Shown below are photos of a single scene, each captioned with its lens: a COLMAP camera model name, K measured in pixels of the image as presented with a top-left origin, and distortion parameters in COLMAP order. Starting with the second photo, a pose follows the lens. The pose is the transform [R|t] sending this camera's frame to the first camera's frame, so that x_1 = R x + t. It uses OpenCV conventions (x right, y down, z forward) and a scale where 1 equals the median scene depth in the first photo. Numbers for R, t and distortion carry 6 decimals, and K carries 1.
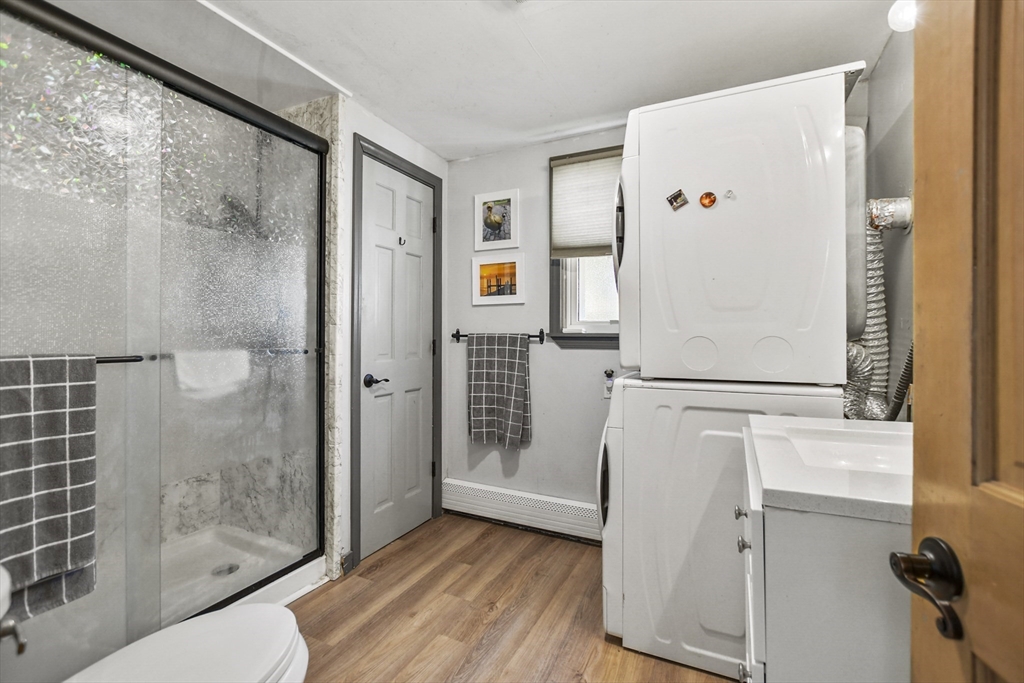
lens RADIAL K [[454.8, 0, 509.2], [0, 454.8, 342.8], [0, 0, 1]] dist [-0.019013, 0.009338]
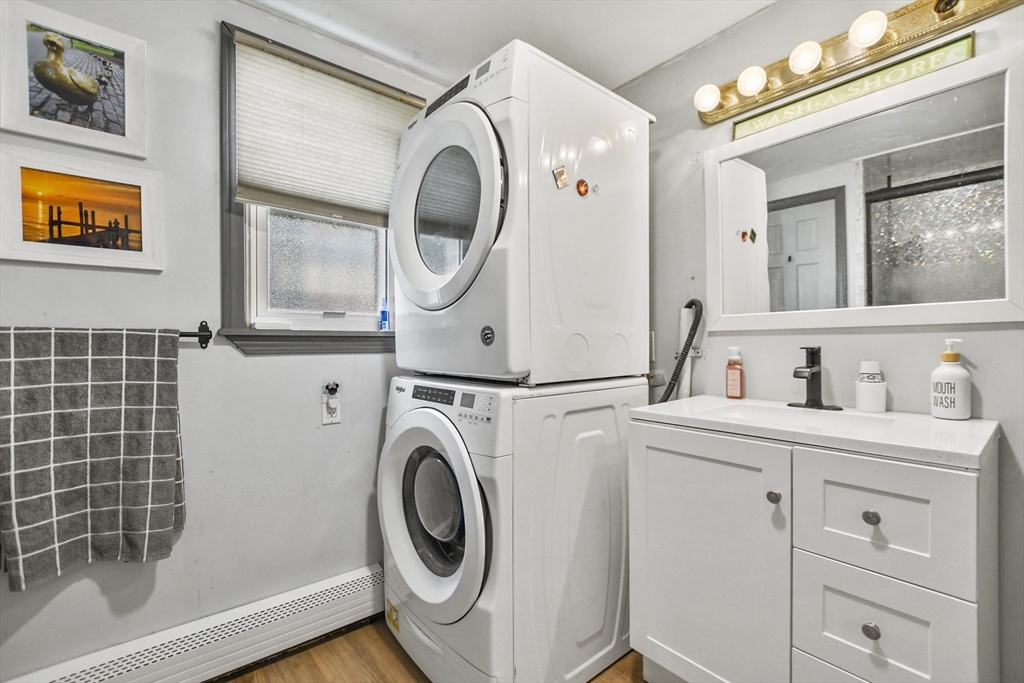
lens RADIAL K [[454.8, 0, 509.2], [0, 454.8, 342.8], [0, 0, 1]] dist [-0.019013, 0.009338]
pose [[0.411362, -0.013688, 0.911369, -0.276905], [0.013673, 0.999867, 0.008846, -0.003541], [-0.911369, 0.008823, 0.411495, 0.428562]]
